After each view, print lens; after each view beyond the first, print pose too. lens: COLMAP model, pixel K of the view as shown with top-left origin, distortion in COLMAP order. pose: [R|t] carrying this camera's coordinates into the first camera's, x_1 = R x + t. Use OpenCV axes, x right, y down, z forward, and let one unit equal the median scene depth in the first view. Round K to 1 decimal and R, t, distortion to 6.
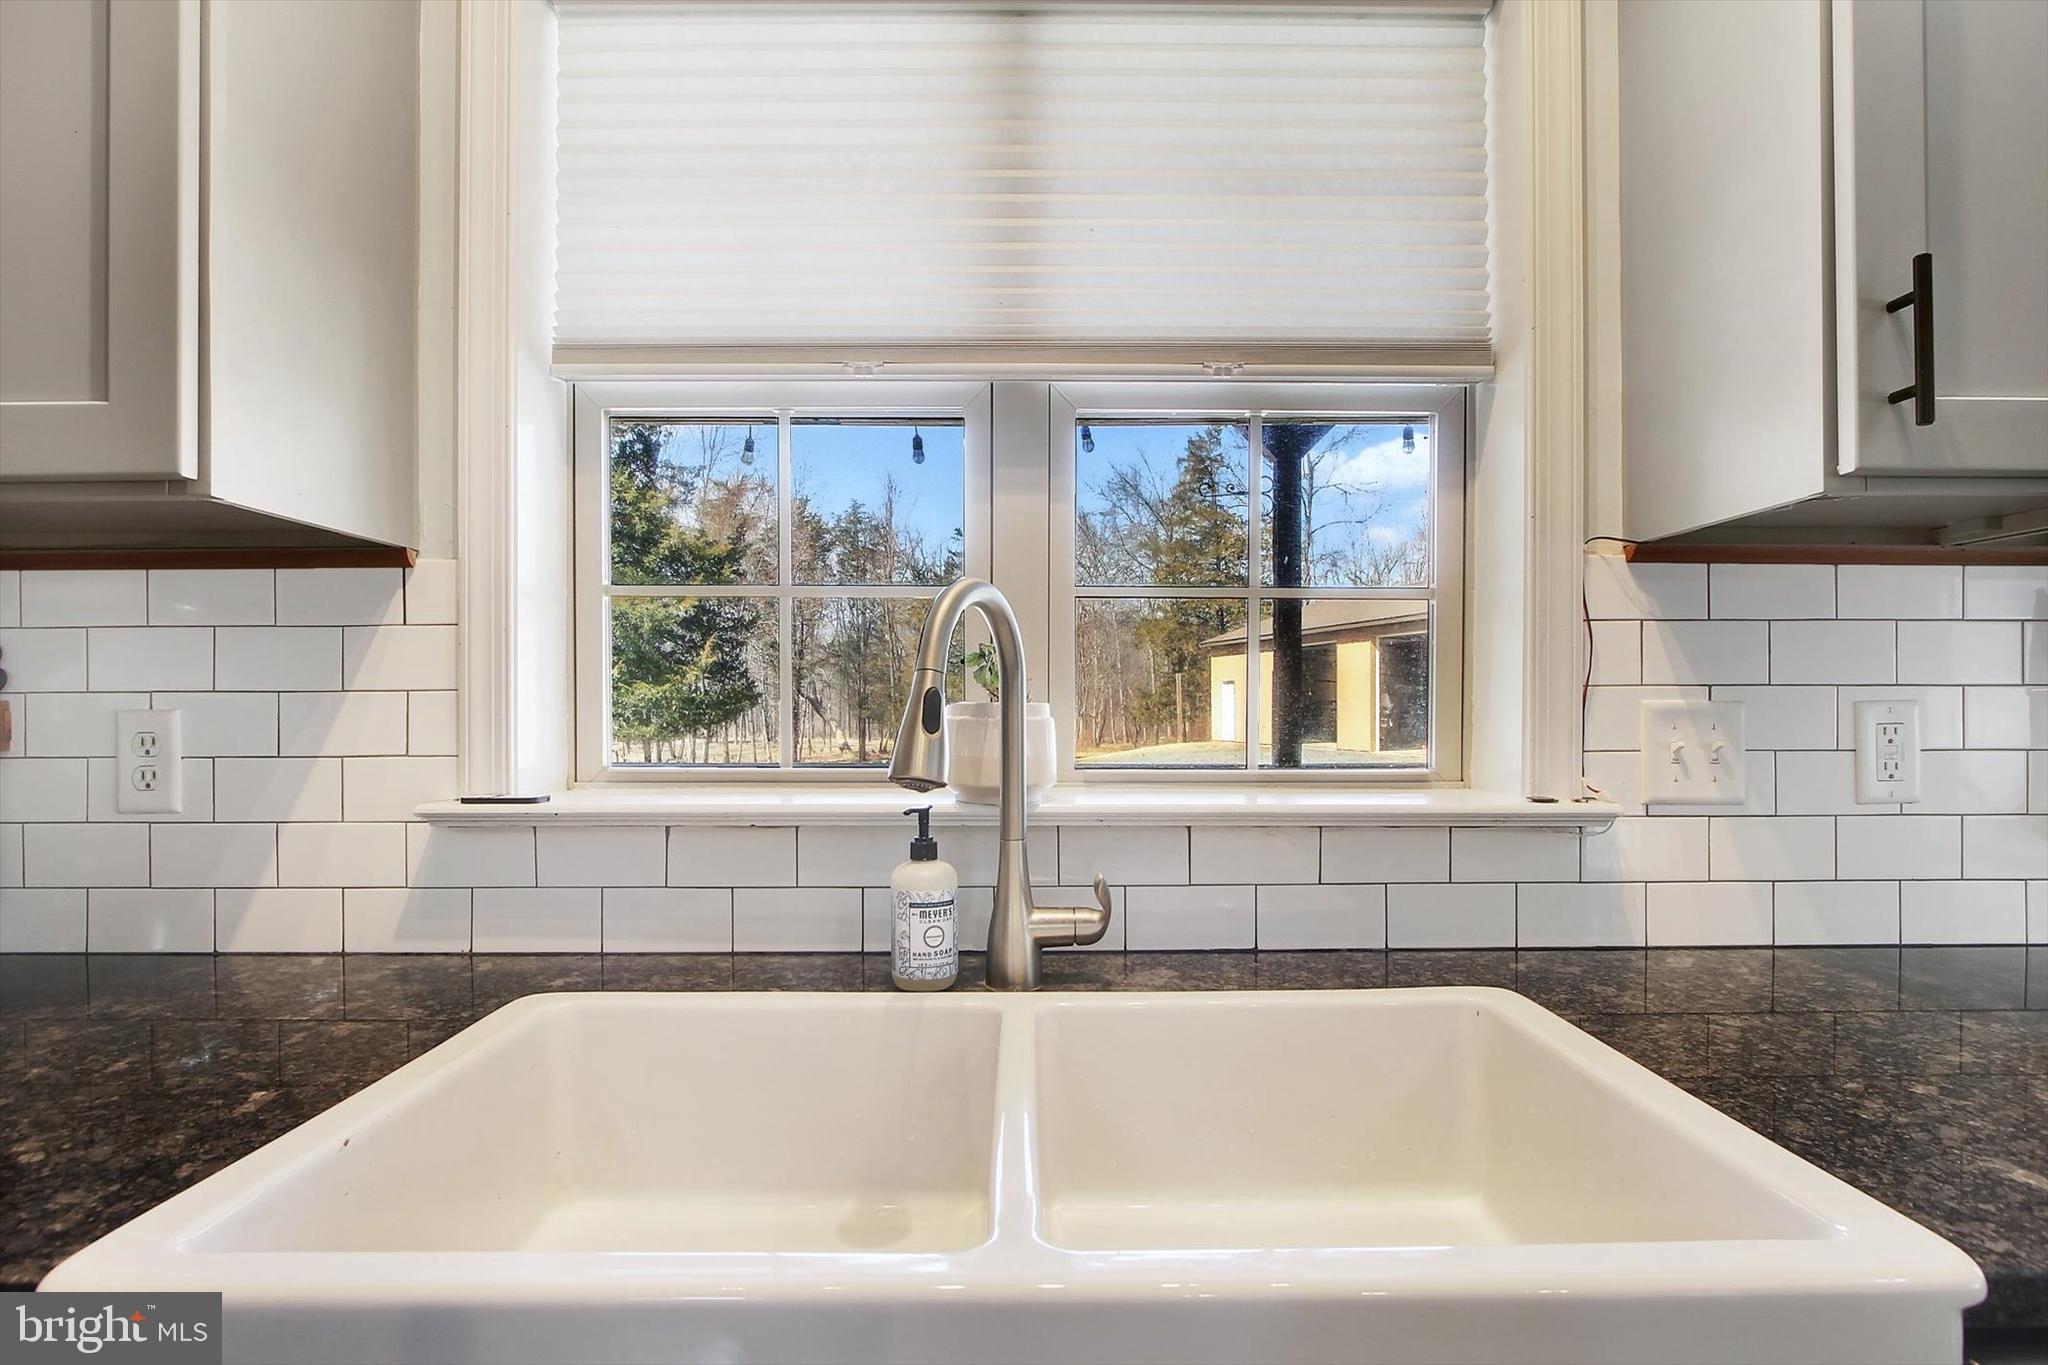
lens RADIAL K [[990.3, 0, 1022.6], [0, 990.3, 682.8], [0, 0, 1]] dist [-0.000789, -0.000766]
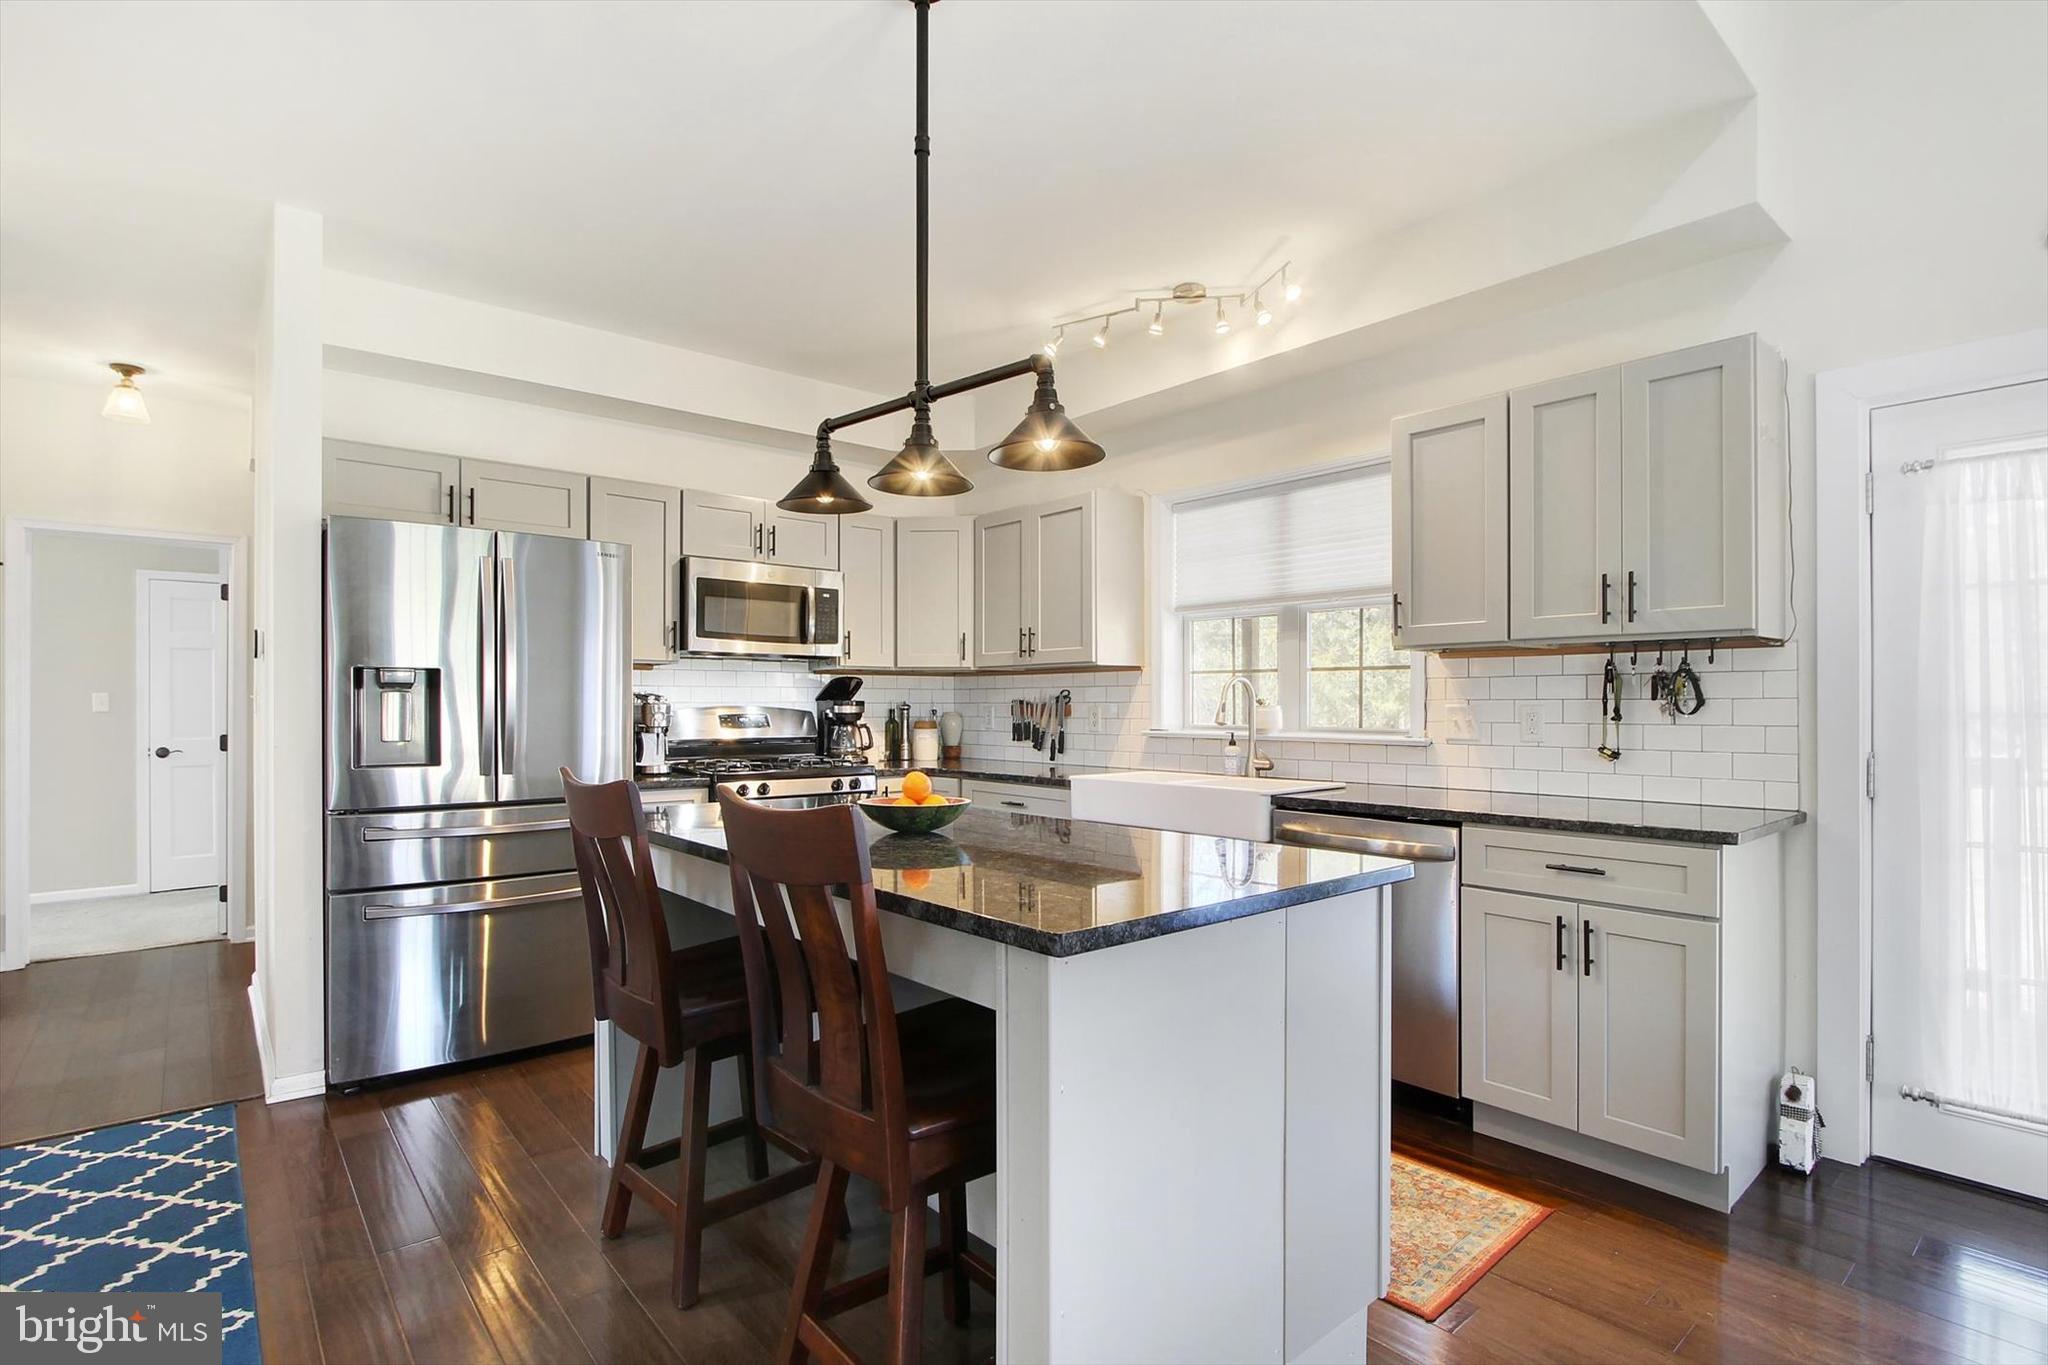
lens RADIAL K [[990.3, 0, 1028.7], [0, 990.3, 697.4], [0, 0, 1]] dist [-0.000789, -0.000766]
pose [[0.639844, -0.007118, -0.768472, 2.109756], [0.004839, 0.999975, -0.005233, 0.004450], [0.768490, -0.000371, 0.639862, -1.858272]]
